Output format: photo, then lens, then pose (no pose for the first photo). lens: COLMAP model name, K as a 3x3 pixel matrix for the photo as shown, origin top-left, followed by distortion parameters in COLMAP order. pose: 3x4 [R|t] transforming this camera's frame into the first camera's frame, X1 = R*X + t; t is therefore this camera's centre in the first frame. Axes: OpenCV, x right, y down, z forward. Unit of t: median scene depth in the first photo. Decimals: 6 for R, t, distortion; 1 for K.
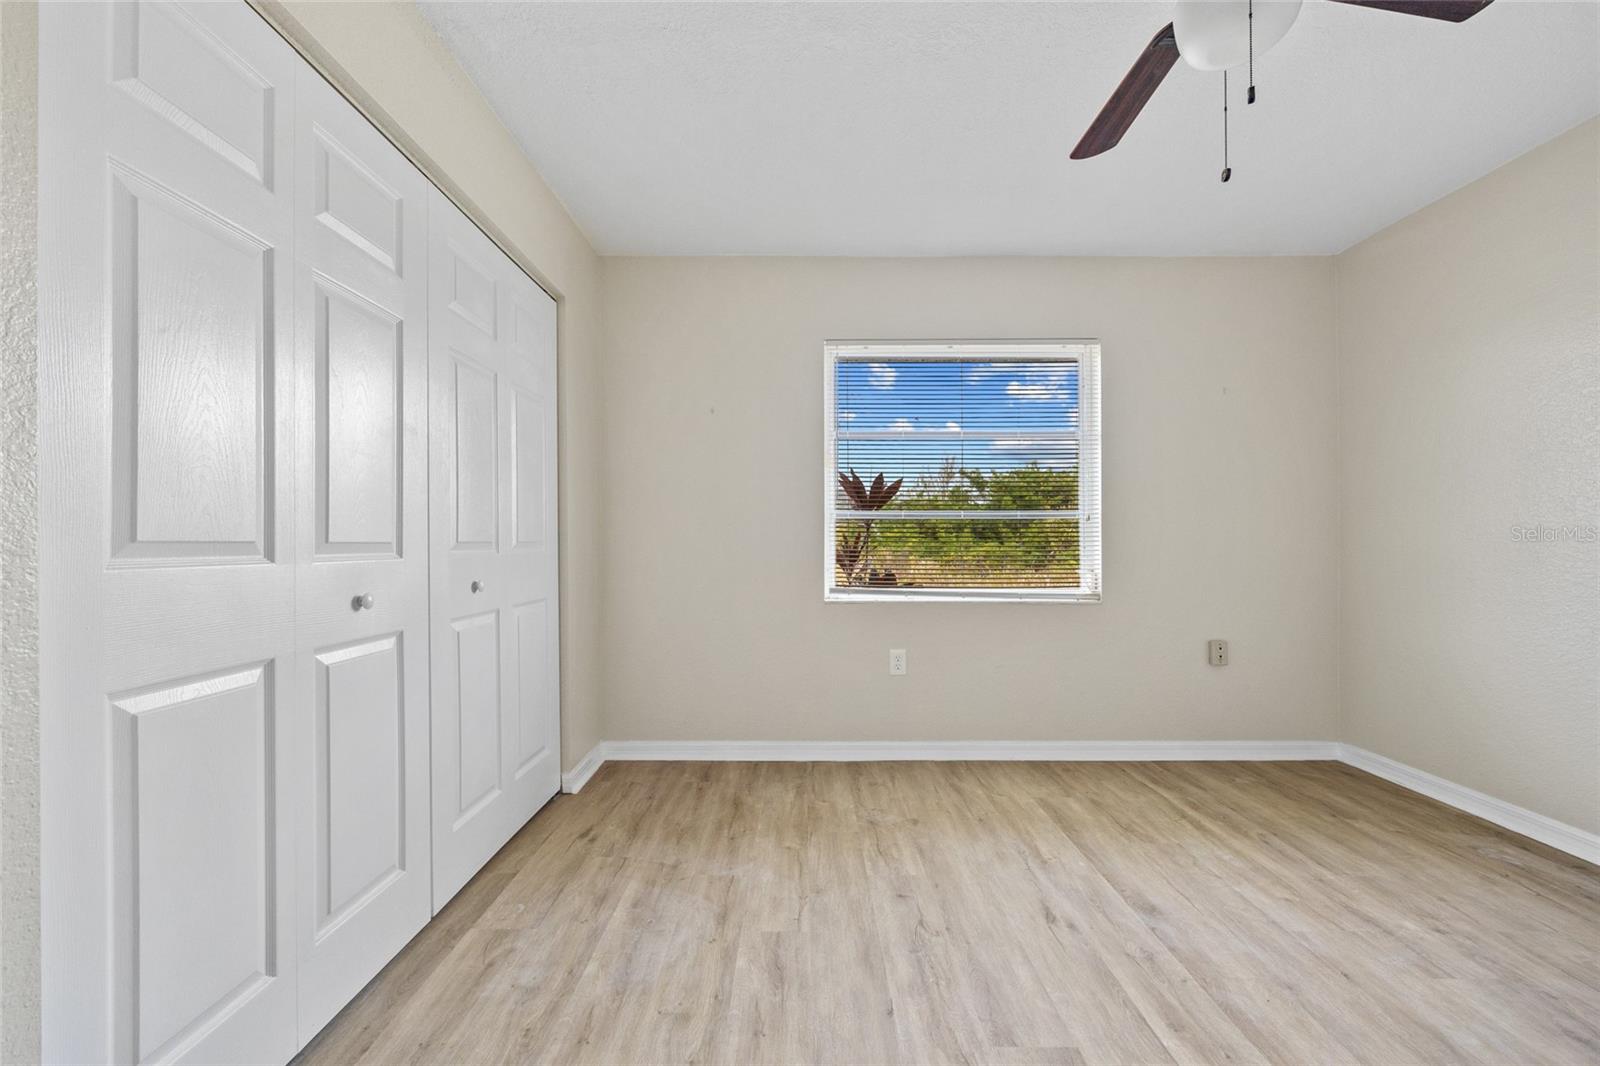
lens RADIAL K [[643.3, 0, 798.5], [0, 643.3, 530.3], [0, 0, 1]] dist [-0.001933, 0.000364]
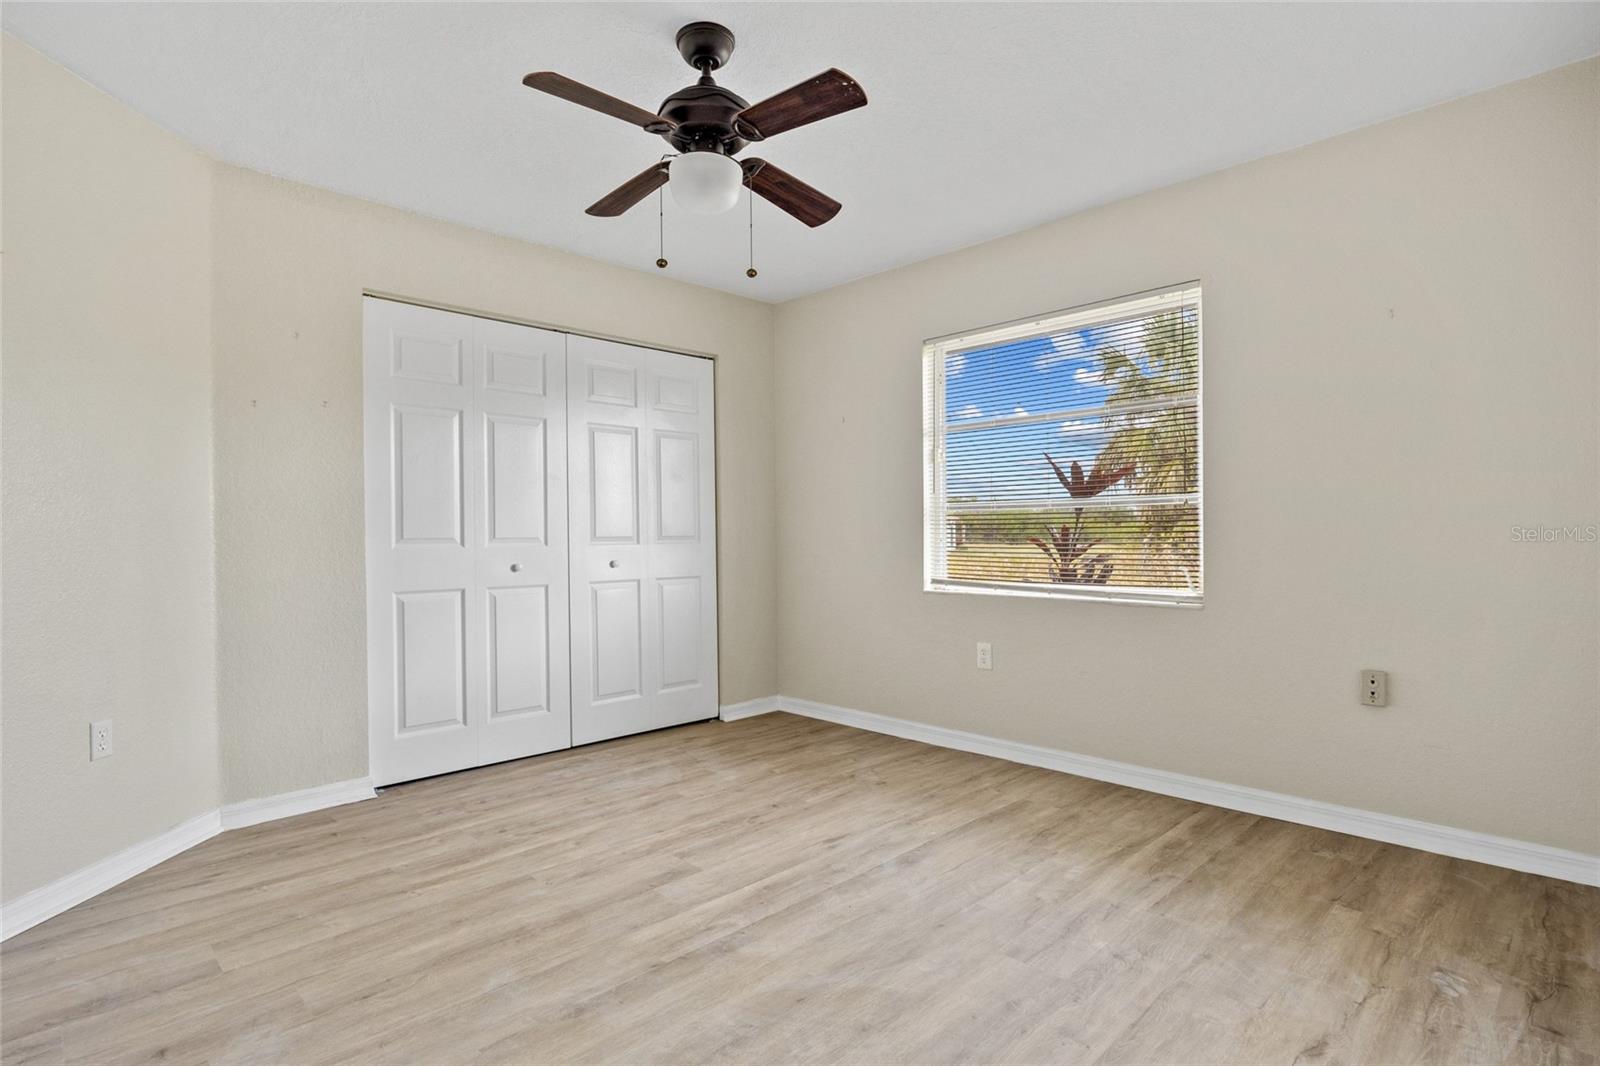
lens RADIAL K [[800.2, 0, 796.3], [0, 800.2, 539.4], [0, 0, 1]] dist [-0.007485, -0.000635]
pose [[0.705263, -0.001547, -0.708944, 1.047105], [0.019477, 0.999662, 0.017194, -0.001190], [0.708678, -0.025934, 0.705055, -0.081951]]
